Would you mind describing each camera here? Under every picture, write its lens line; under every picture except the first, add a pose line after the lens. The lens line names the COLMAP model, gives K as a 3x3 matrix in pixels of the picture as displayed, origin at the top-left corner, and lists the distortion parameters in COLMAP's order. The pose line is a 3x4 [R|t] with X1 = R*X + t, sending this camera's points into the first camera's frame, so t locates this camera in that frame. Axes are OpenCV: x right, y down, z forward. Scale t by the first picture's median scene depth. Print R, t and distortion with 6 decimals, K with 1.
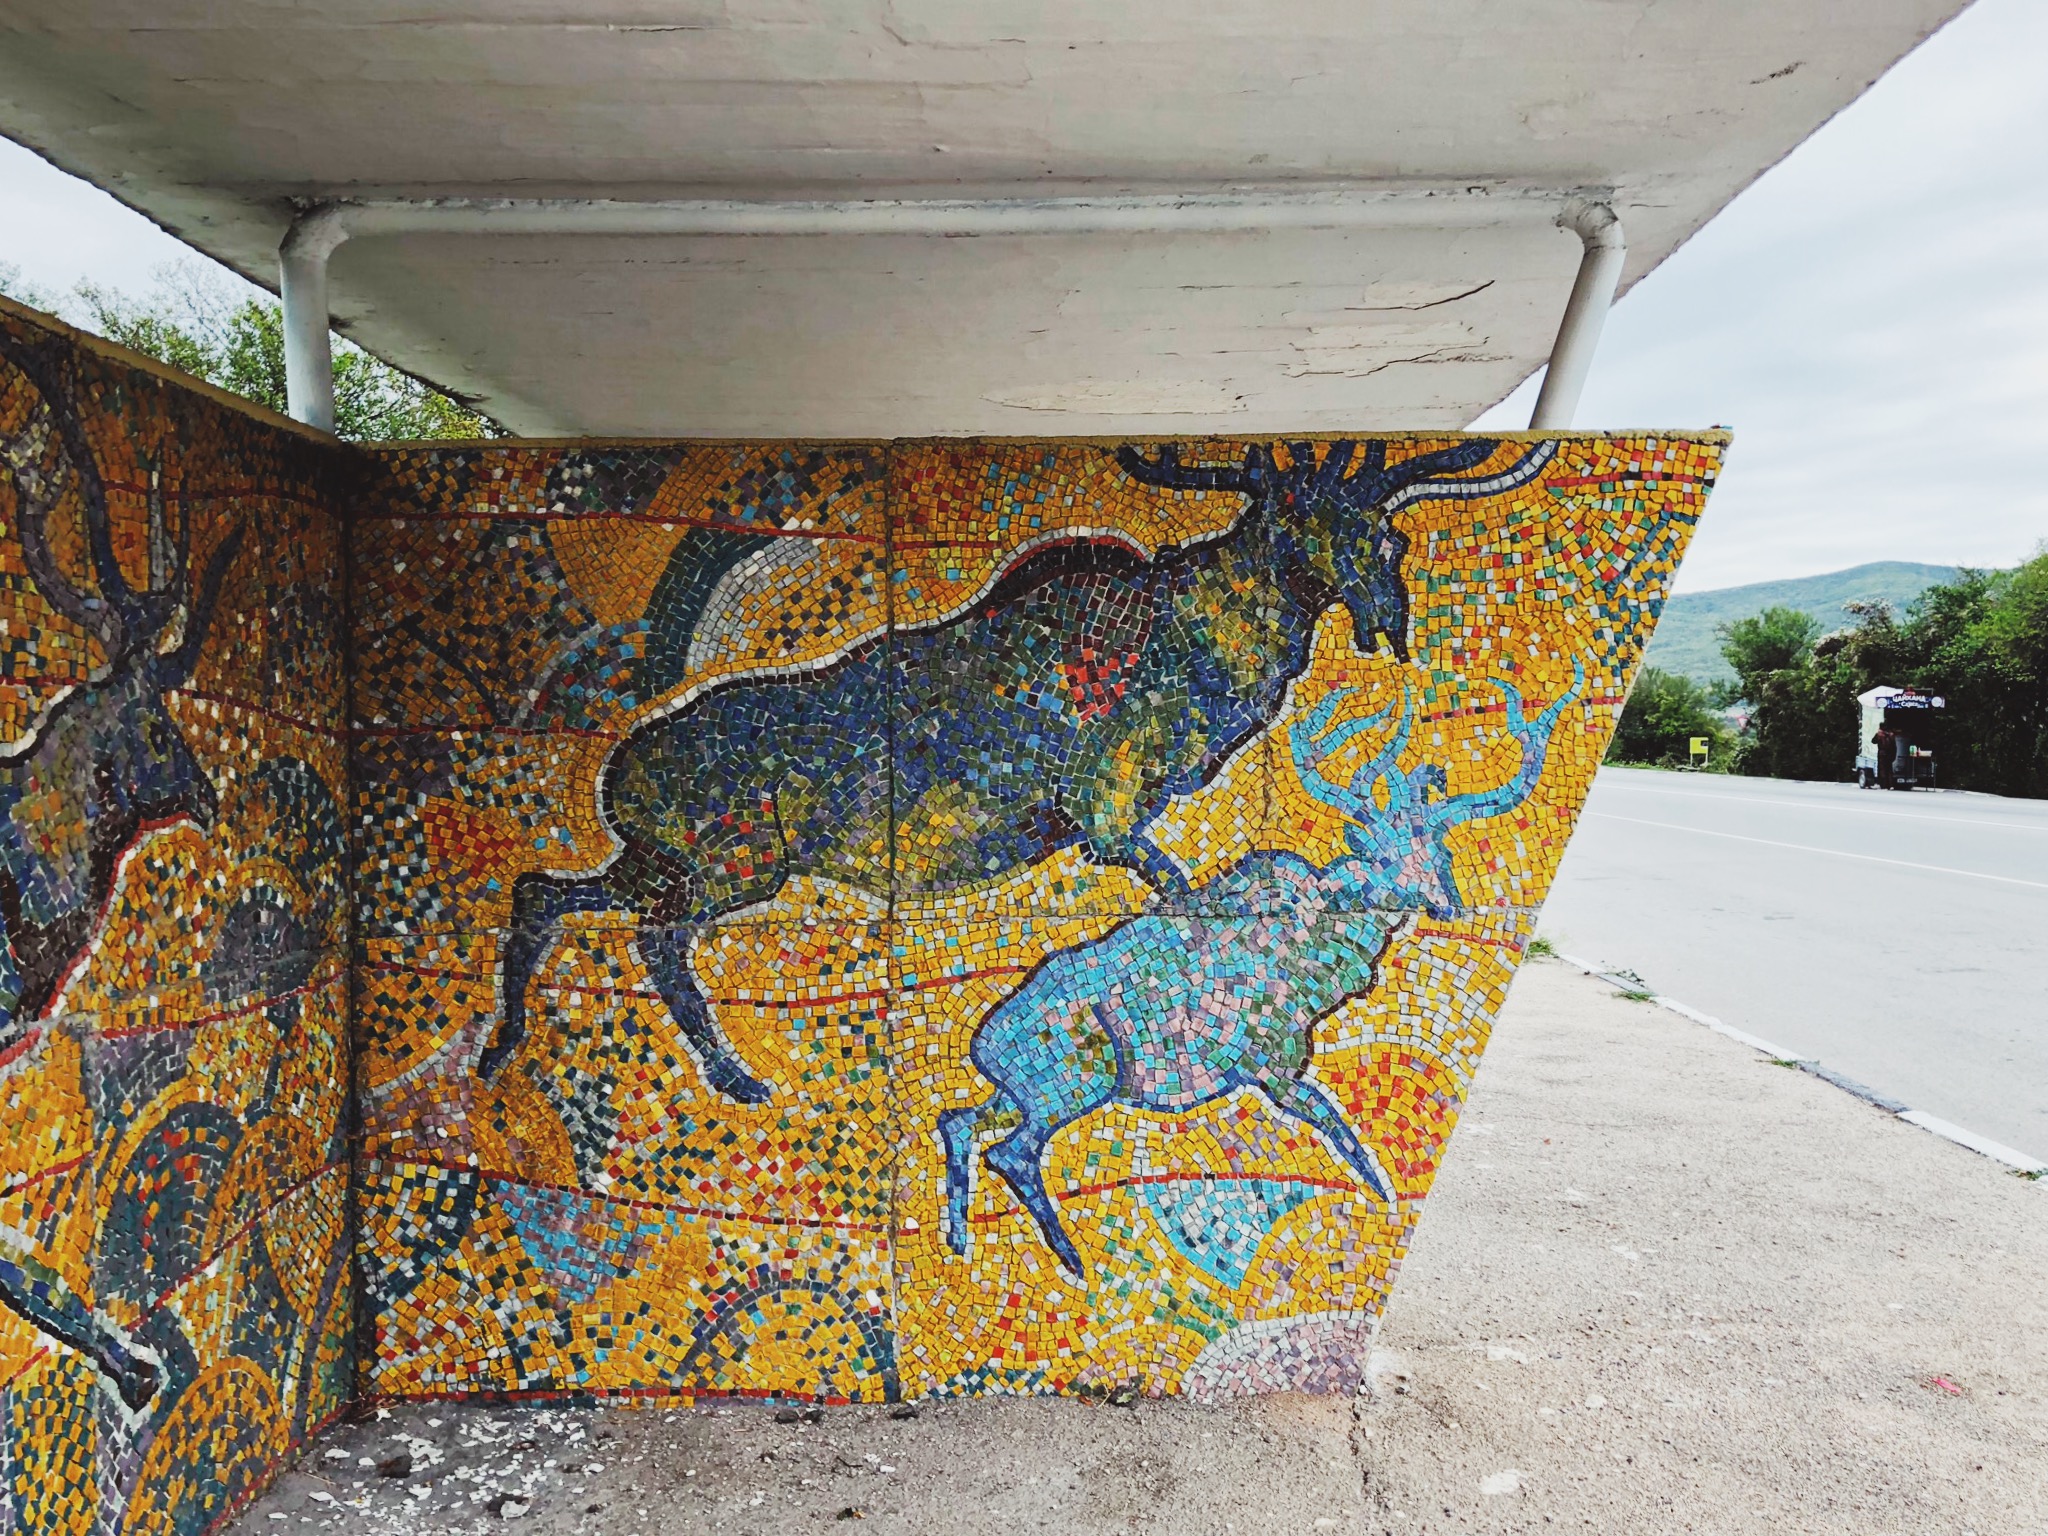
lens RADIAL K [[1743.9, 0, 1237.8], [0, 1743.9, 689.9], [0, 0, 1]] dist [0.081663, -0.109153]
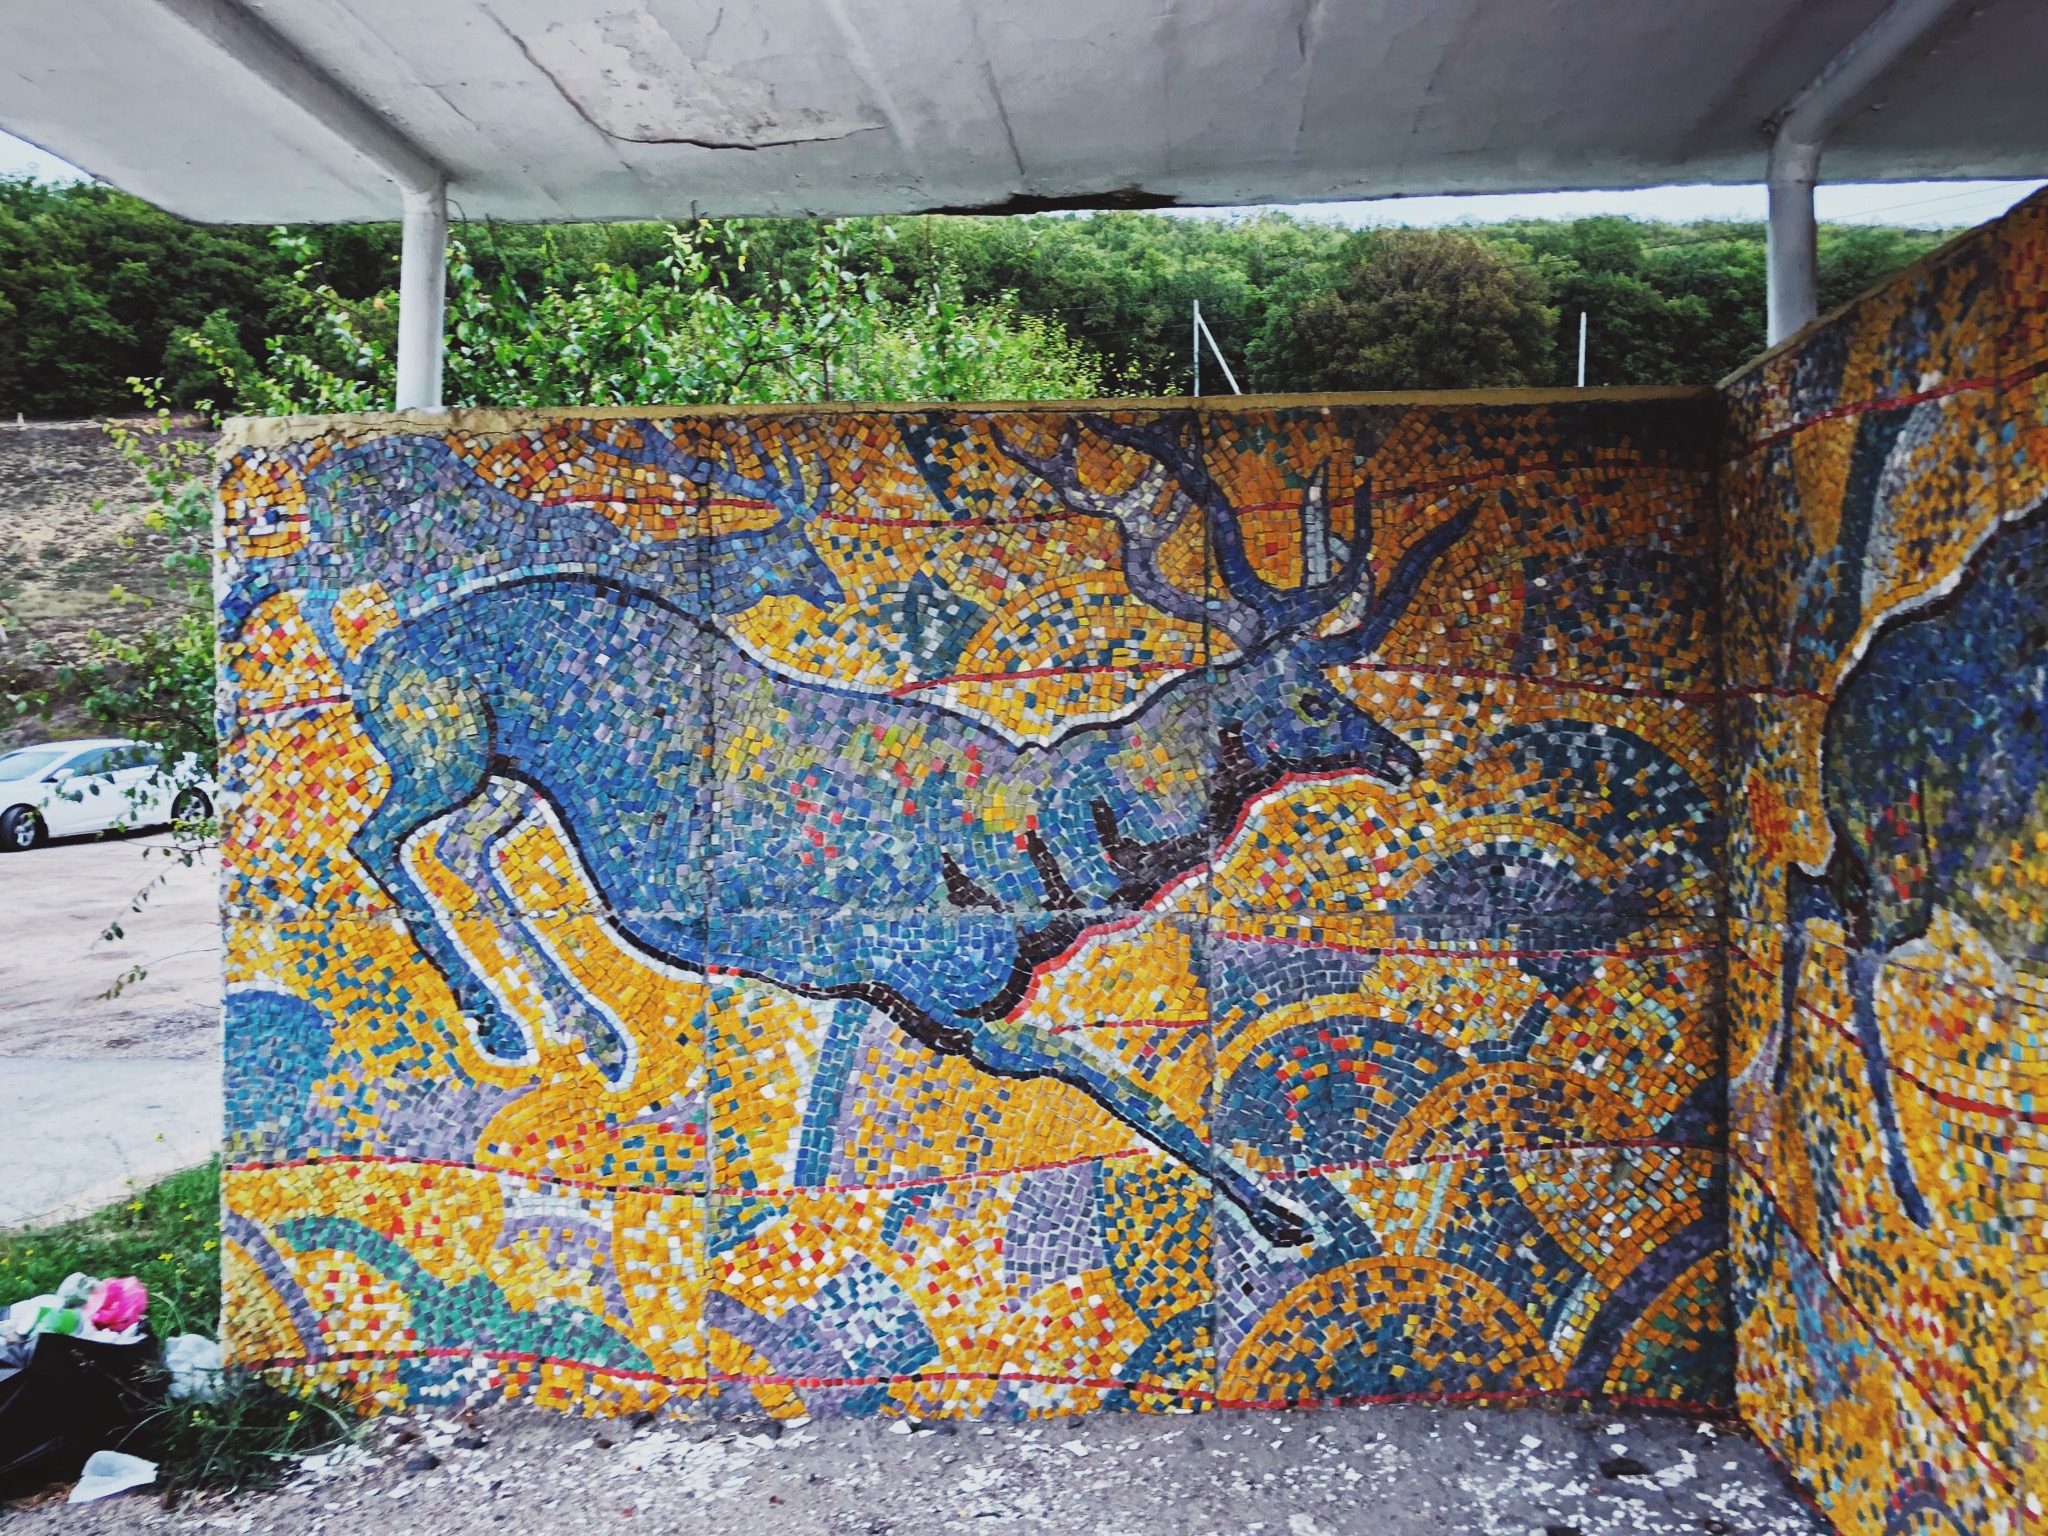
lens RADIAL K [[1743.9, 0, 998.2], [0, 1743.9, 706.5], [0, 0, 1]] dist [0.081663, -0.109153]
pose [[-0.159341, 0.004510, -0.987213, 0.542463], [0.041053, 0.999155, -0.002062, 0.018458], [0.986370, -0.040856, -0.159391, 0.868760]]
